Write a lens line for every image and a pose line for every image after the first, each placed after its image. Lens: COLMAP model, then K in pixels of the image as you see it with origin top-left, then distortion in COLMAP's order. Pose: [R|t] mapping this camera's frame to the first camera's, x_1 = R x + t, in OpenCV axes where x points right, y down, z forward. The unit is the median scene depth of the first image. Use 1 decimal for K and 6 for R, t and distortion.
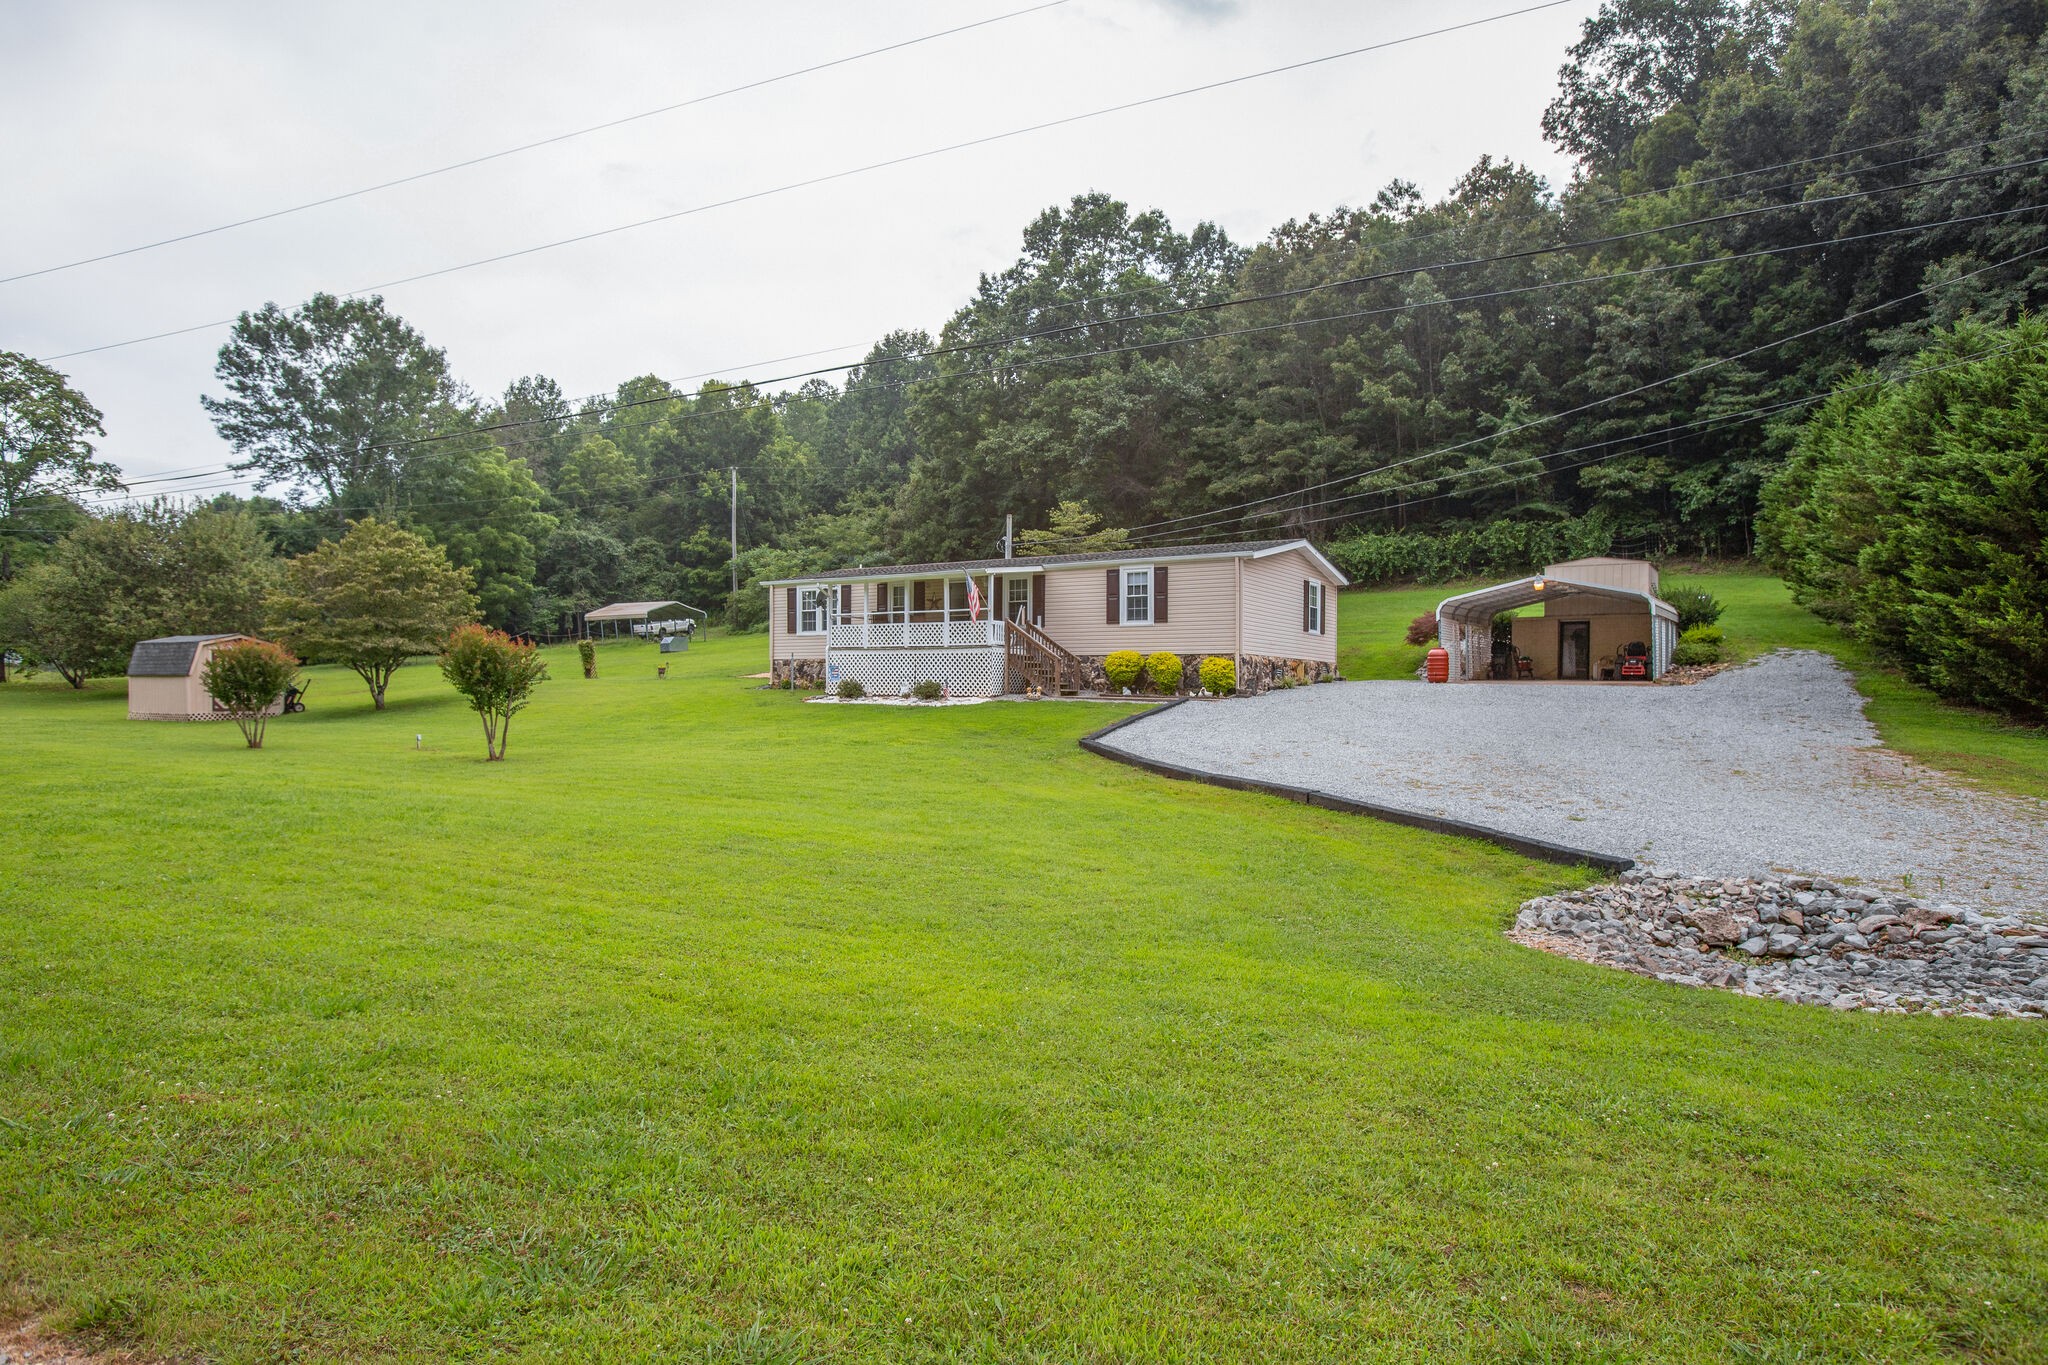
lens RADIAL K [[1150.8, 0, 1066.4], [0, 1150.8, 752.7], [0, 0, 1]] dist [-0.072294, 0.068222]
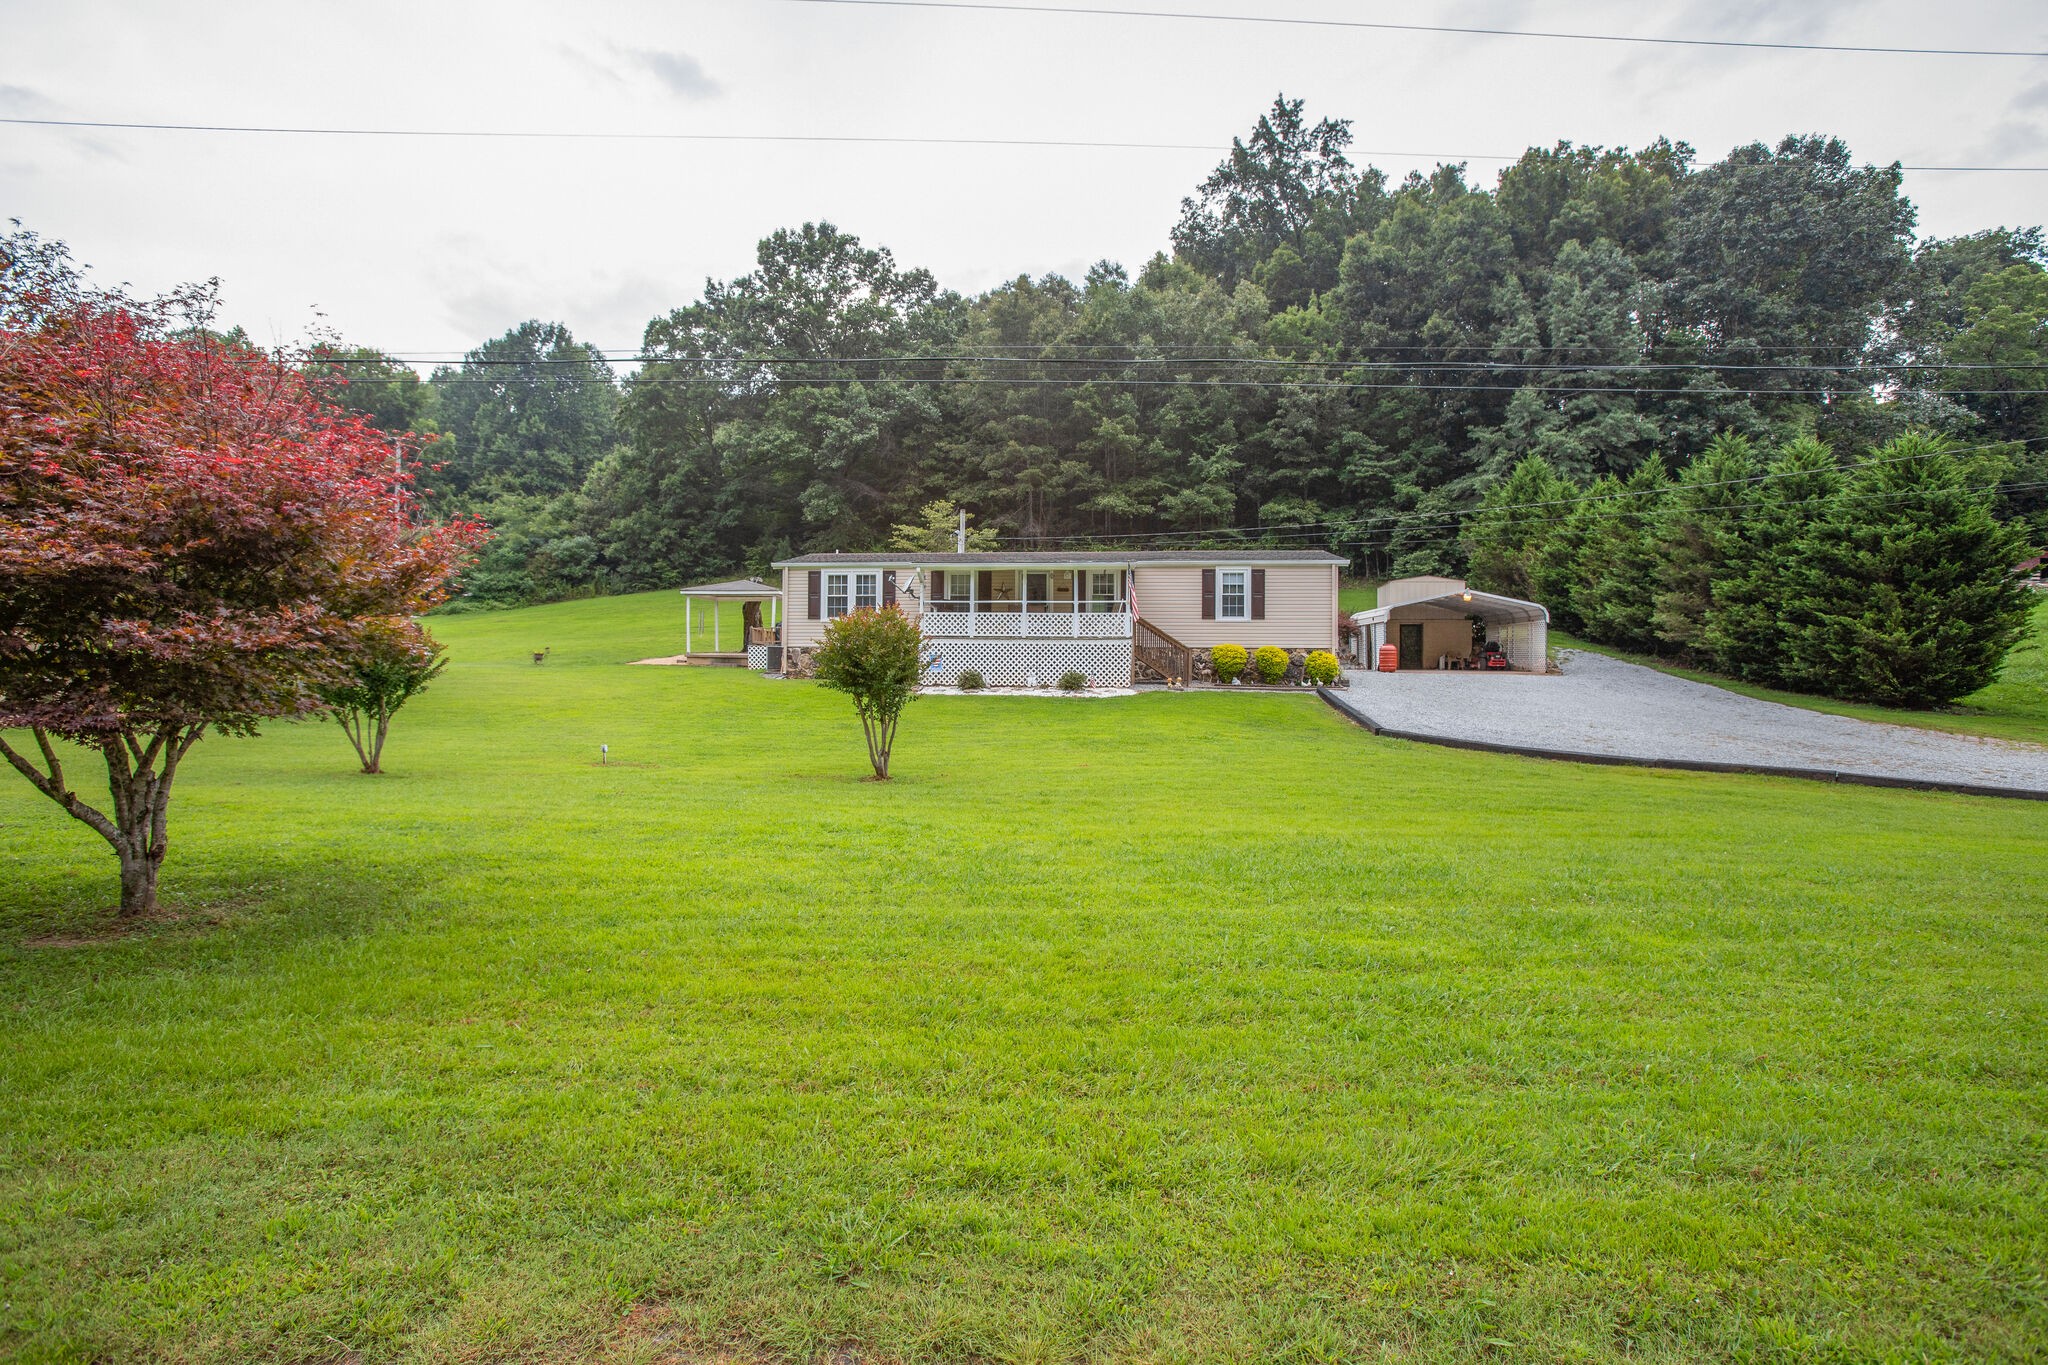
lens RADIAL K [[968.0, 0, 1040.3], [0, 968.0, 691.1], [0, 0, 1]] dist [-0.082559, 0.038073]
pose [[0.895587, -0.009572, 0.444783, -0.256615], [0.024795, 0.999288, -0.028422, -0.011140], [-0.444195, 0.036482, 0.895187, 0.129954]]
